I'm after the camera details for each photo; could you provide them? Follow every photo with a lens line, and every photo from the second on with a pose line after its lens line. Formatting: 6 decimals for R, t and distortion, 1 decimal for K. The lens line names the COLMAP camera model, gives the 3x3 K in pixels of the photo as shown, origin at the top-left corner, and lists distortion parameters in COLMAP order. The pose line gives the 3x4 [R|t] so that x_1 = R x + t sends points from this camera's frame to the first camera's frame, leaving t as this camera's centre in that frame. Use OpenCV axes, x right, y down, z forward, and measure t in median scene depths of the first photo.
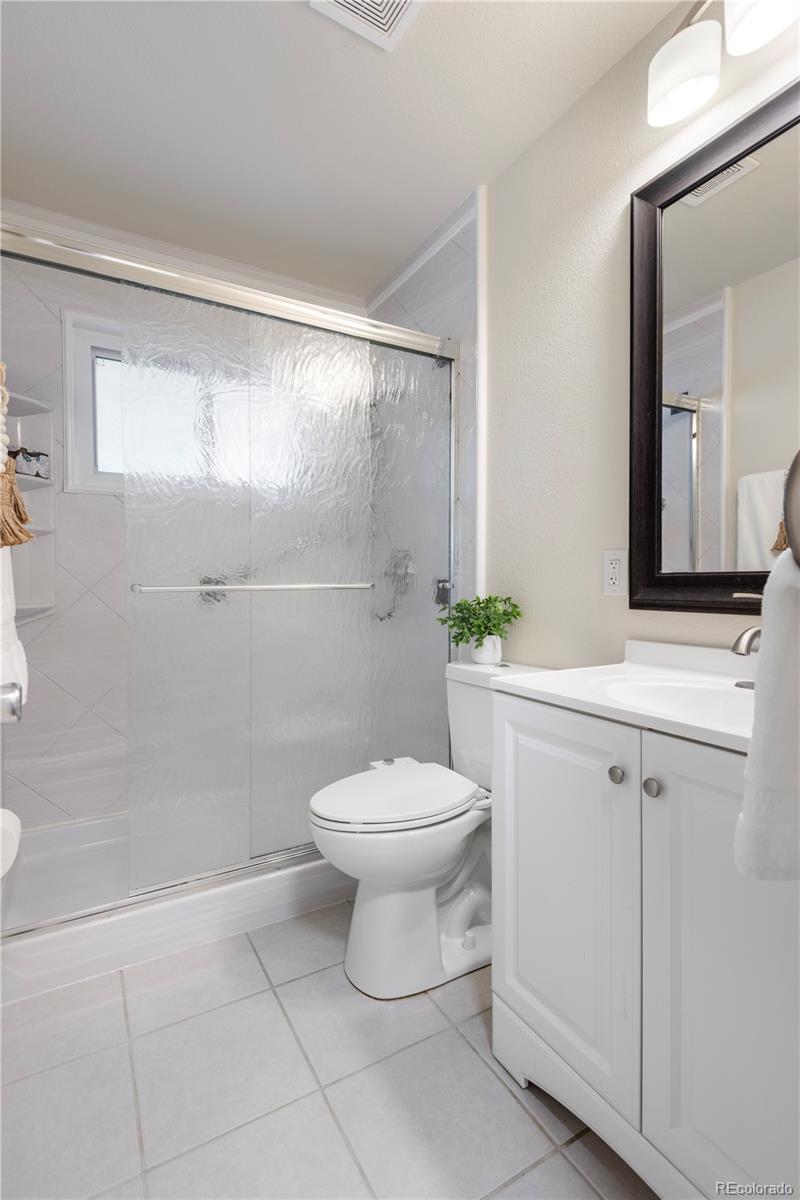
lens RADIAL K [[545.7, 0, 389.0], [0, 545.7, 601.0], [0, 0, 1]] dist [0.035499, -0.019859]
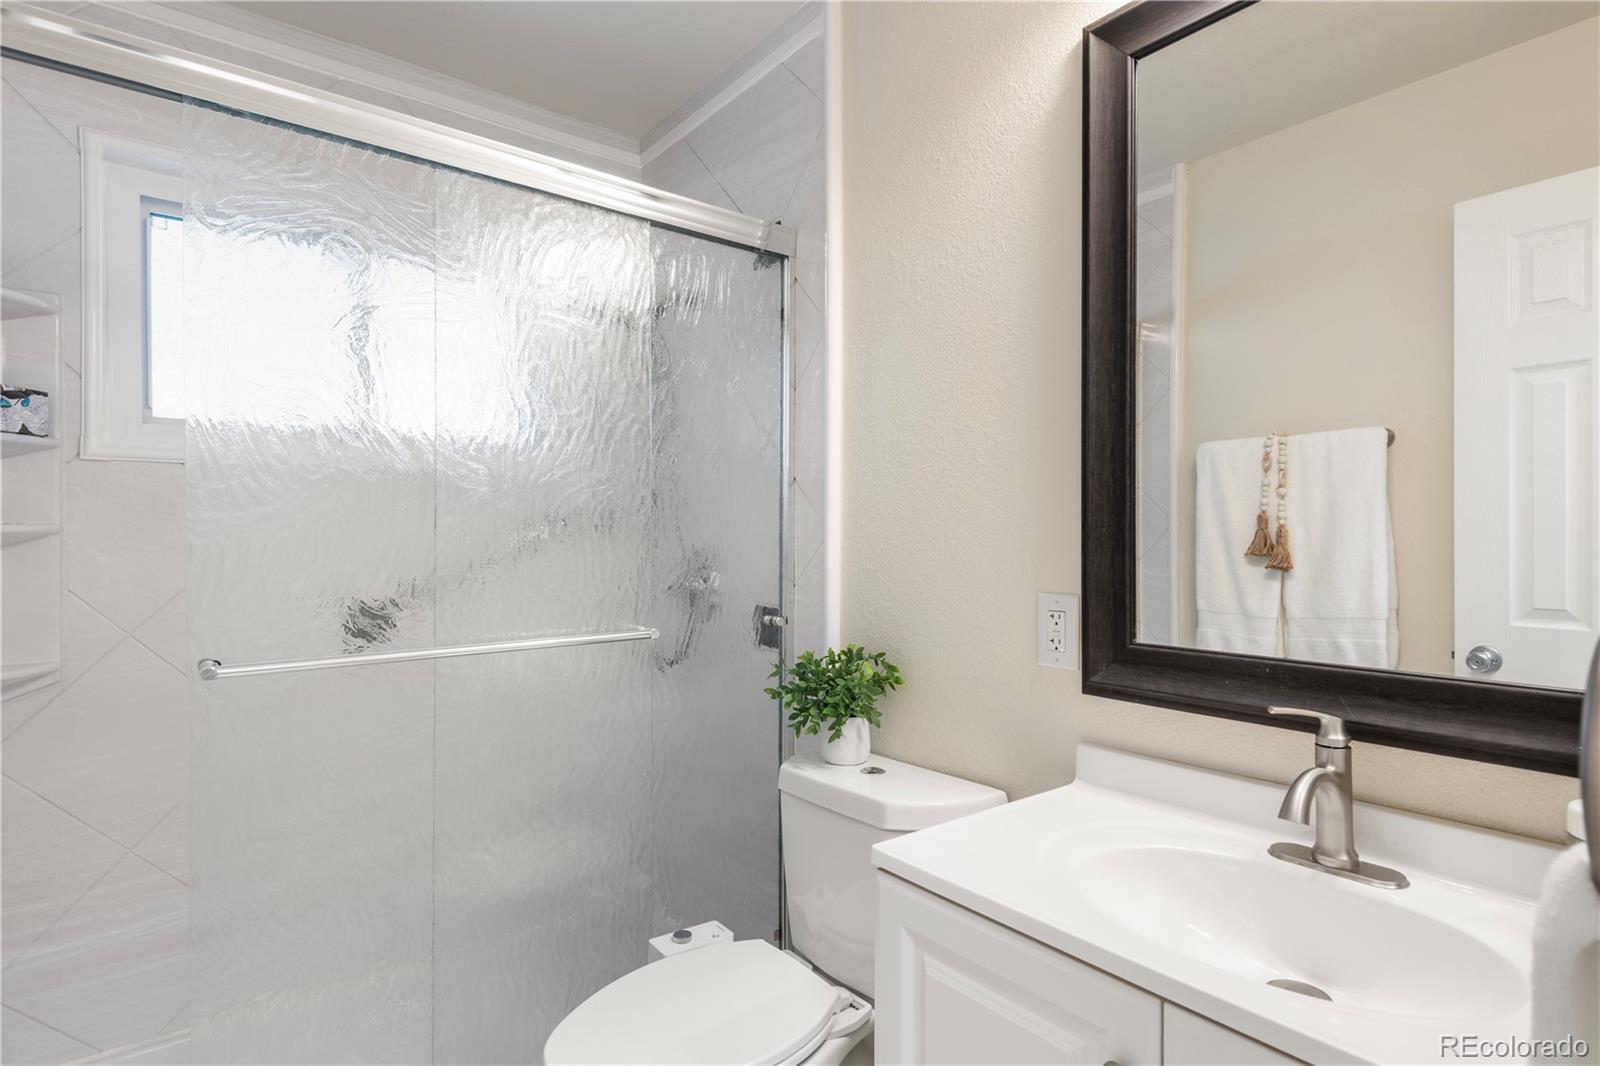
lens RADIAL K [[784.1, 0, 773.0], [0, 784.1, 531.1], [0, 0, 1]] dist [0.026562, -0.016316]
pose [[0.990026, 0.000327, 0.140886, -0.024407], [0.001509, 0.999915, -0.012922, -0.130828], [-0.140878, 0.013005, 0.989942, 0.145597]]
